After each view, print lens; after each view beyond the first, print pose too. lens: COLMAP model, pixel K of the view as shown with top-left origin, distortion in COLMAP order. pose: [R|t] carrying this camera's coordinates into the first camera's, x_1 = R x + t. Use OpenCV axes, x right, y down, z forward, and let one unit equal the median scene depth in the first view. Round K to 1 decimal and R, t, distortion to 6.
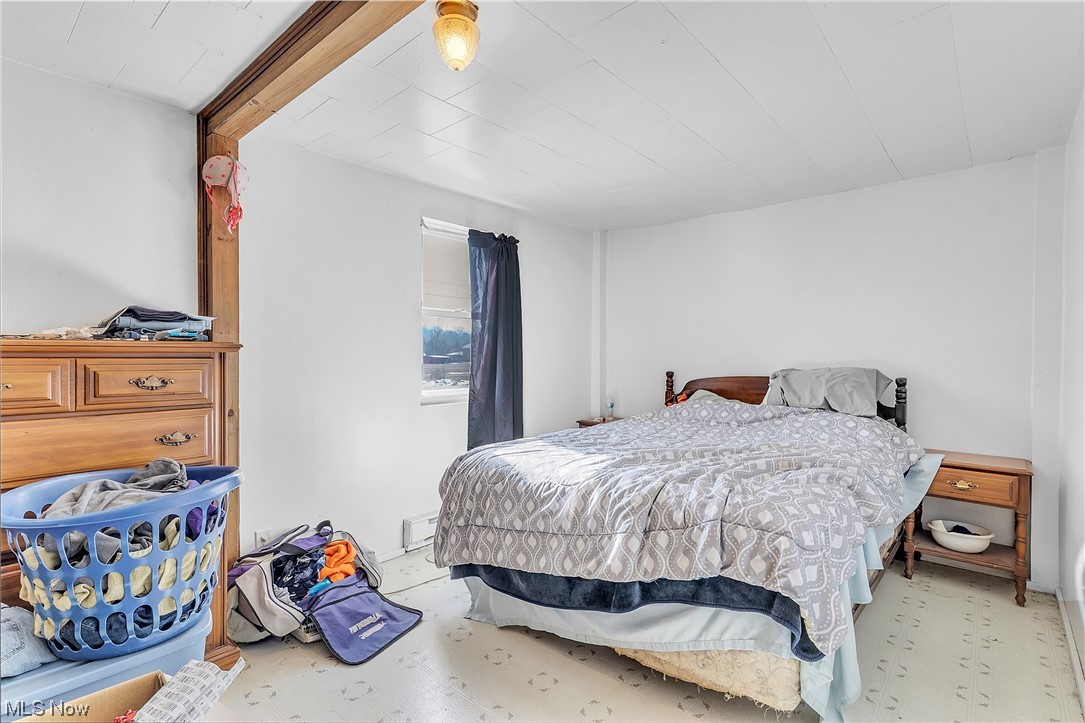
lens RADIAL K [[530.0, 0, 540.6], [0, 530.0, 359.1], [0, 0, 1]] dist [0.000117, -0.000378]
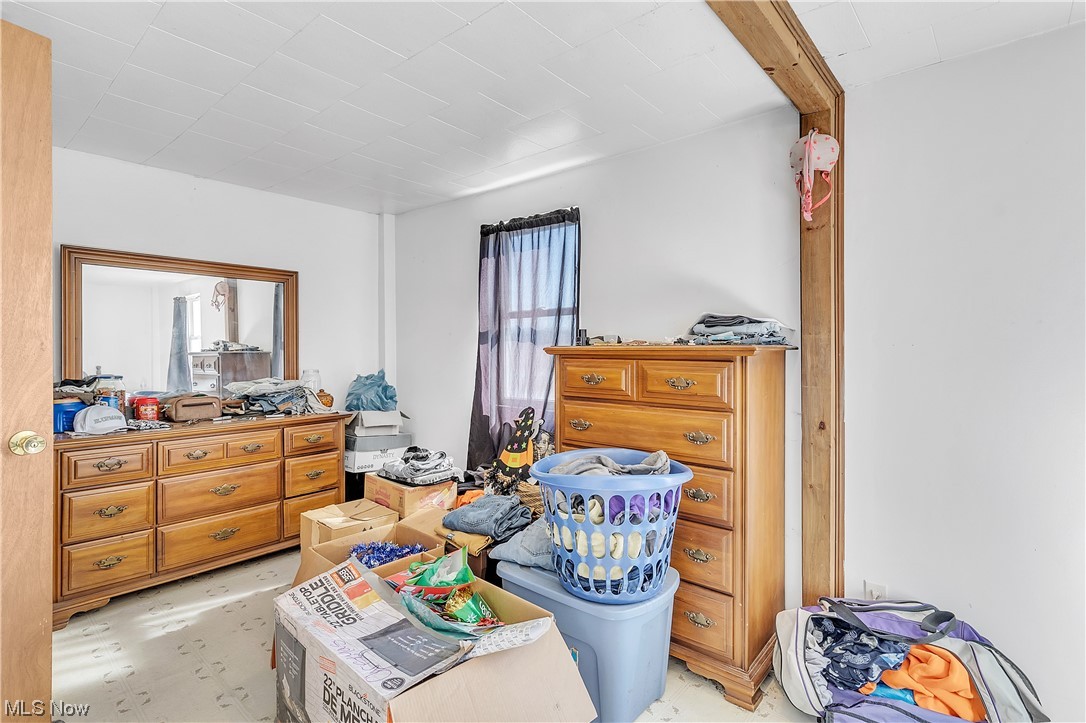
lens RADIAL K [[510.1, 0, 541.4], [0, 510.1, 357.1], [0, 0, 1]] dist [0.000008, -0.000040]
pose [[-0.021023, -0.000198, -0.999779, 0.314980], [-0.013314, 0.999911, 0.000082, -0.005402], [0.999690, 0.013313, -0.021024, 0.675928]]
